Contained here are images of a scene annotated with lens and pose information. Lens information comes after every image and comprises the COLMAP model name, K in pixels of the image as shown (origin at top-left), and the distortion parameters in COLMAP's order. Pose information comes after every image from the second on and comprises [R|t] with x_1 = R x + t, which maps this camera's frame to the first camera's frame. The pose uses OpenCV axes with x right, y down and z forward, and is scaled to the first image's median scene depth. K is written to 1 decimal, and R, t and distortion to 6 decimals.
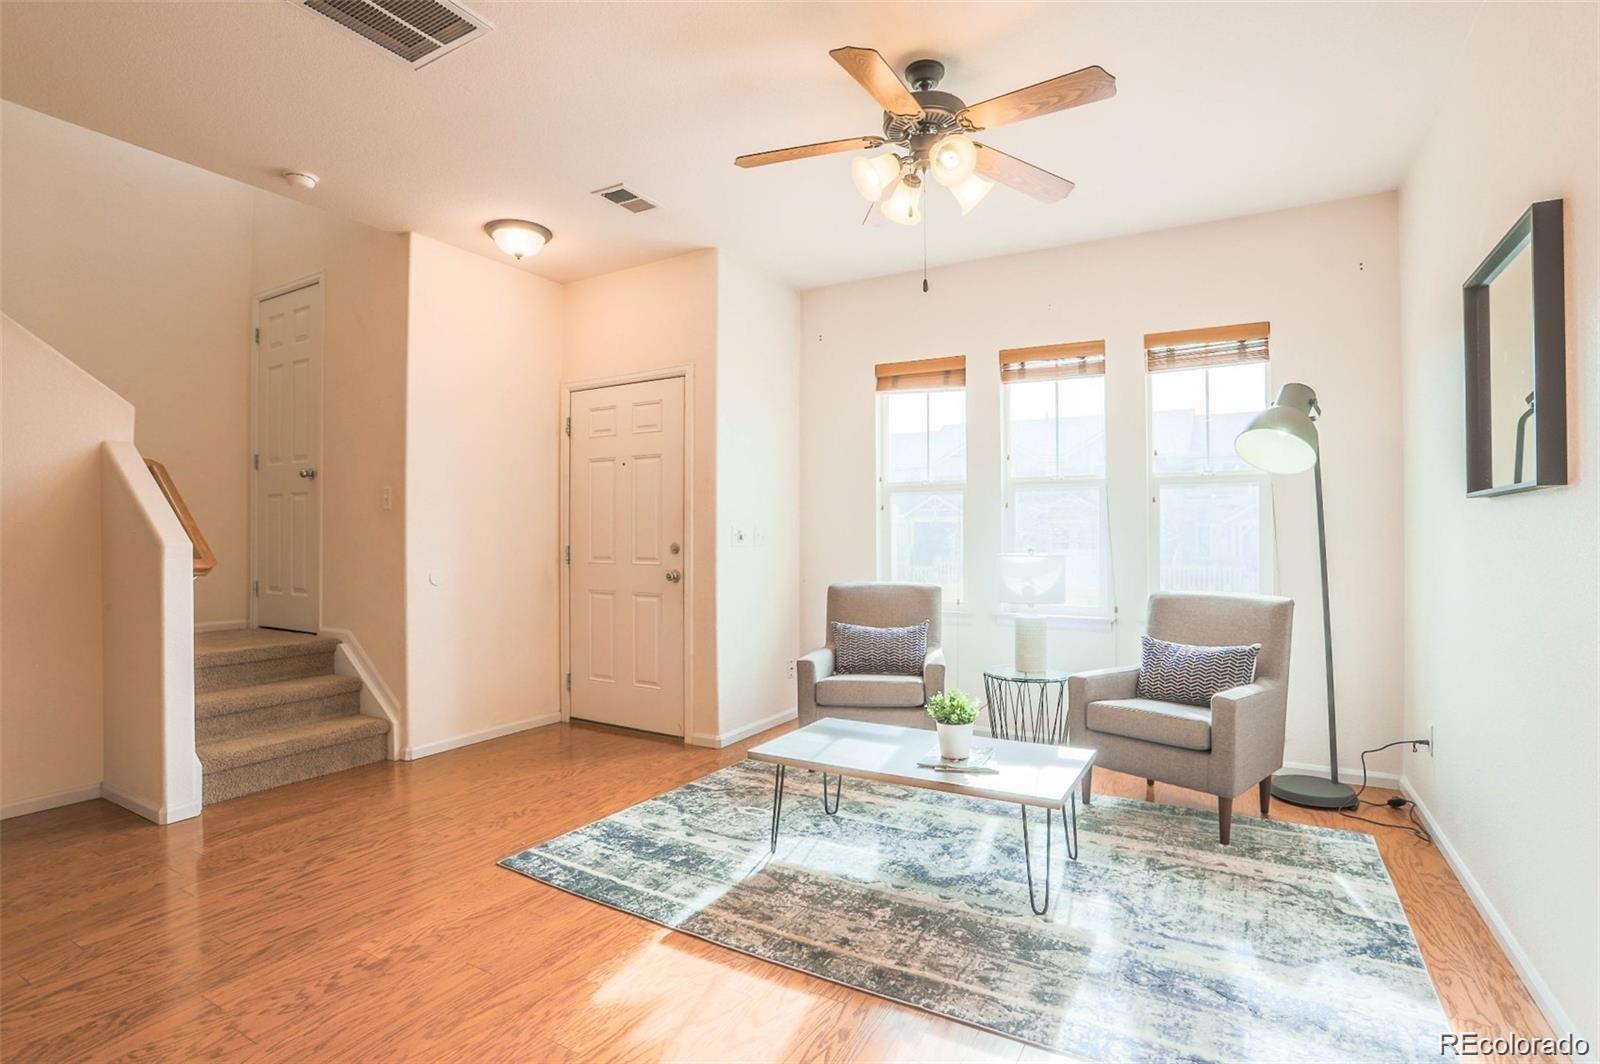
lens RADIAL K [[783.4, 0, 805.6], [0, 783.4, 524.4], [0, 0, 1]] dist [-0.071912, 0.029305]
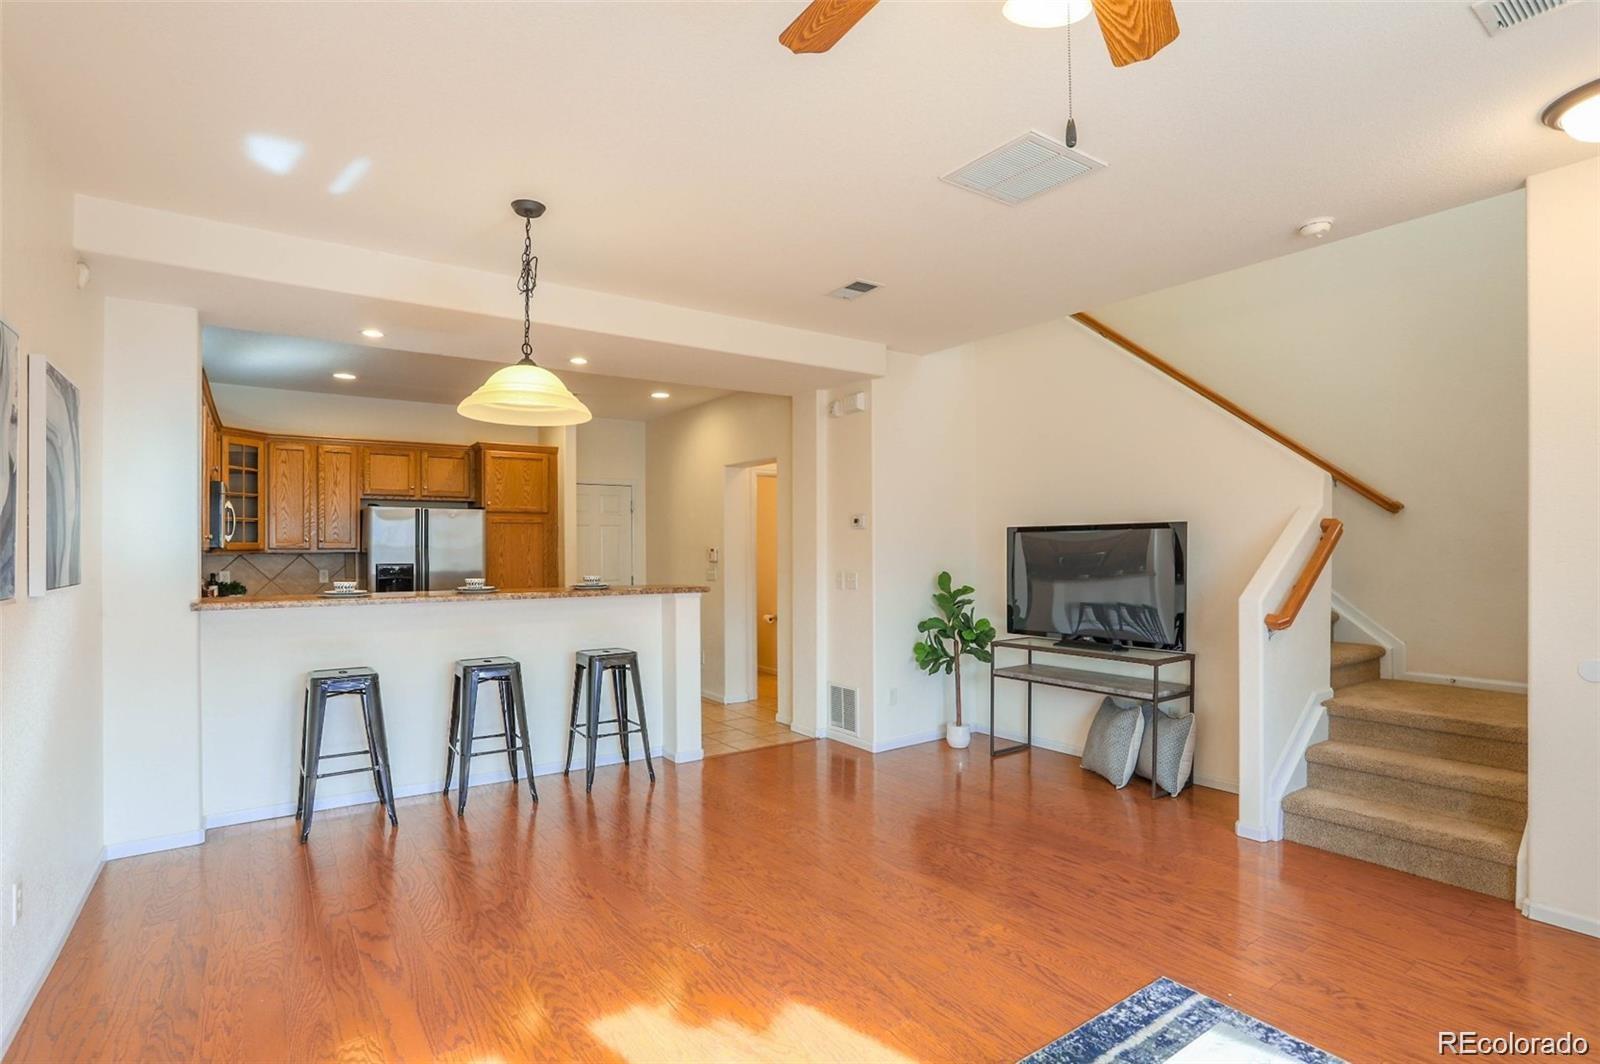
lens RADIAL K [[783.4, 0, 822.0], [0, 783.4, 551.9], [0, 0, 1]] dist [-0.071912, 0.029305]
pose [[-0.405222, 0.006512, -0.914195, 0.458304], [0.016131, 0.999870, -0.000029, -0.053351], [0.914076, -0.014759, -0.405274, 0.790482]]
